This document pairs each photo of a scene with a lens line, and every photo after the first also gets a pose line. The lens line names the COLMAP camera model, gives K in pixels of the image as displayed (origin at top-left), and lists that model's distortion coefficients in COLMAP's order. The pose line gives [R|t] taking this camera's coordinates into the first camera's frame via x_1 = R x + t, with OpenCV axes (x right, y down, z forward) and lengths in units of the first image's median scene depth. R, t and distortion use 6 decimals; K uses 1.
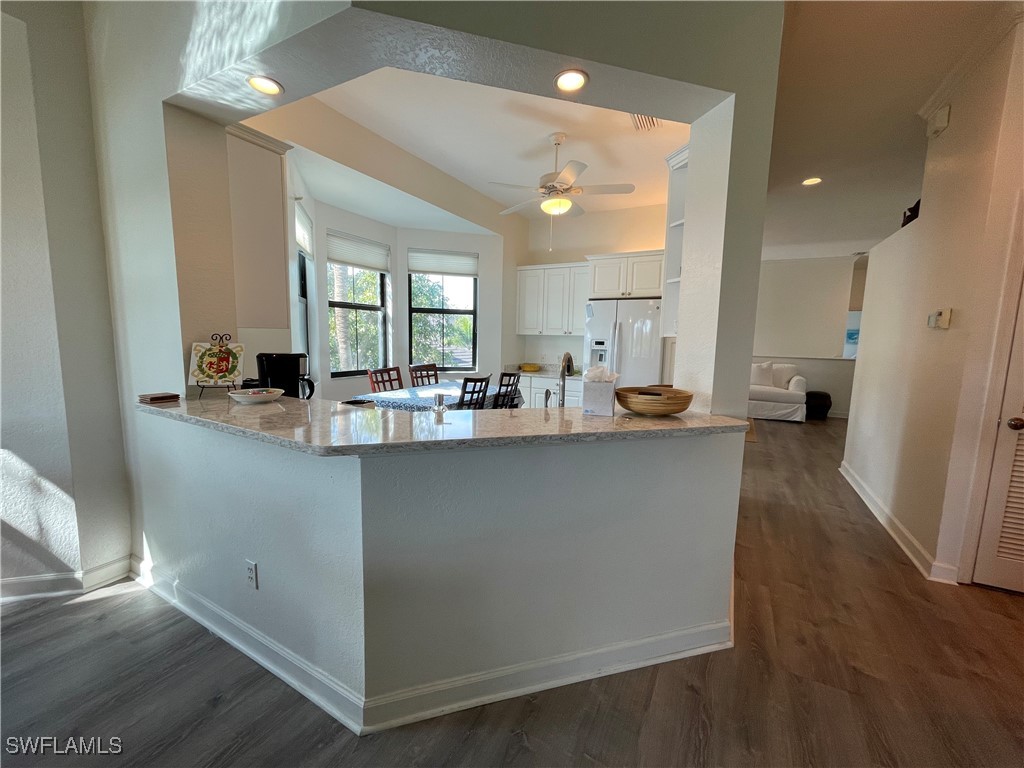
lens RADIAL K [[412.8, 0, 511.3], [0, 412.8, 387.9], [0, 0, 1]] dist [-0.007933, 0.002532]
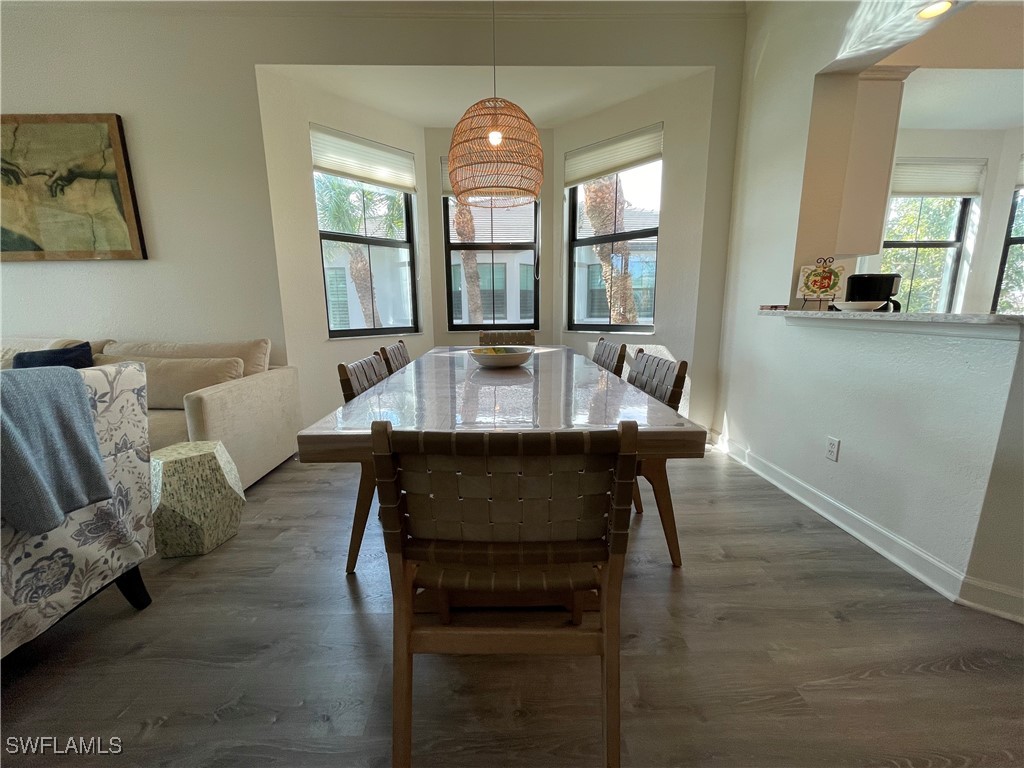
lens RADIAL K [[412.8, 0, 508.1], [0, 412.8, 385.9], [0, 0, 1]] dist [-0.007933, 0.002532]
pose [[0.501064, 0.138758, -0.854214, -0.084855], [-0.087673, 0.990123, 0.109407, 0.199482], [0.860958, 0.020071, 0.508281, -0.433055]]
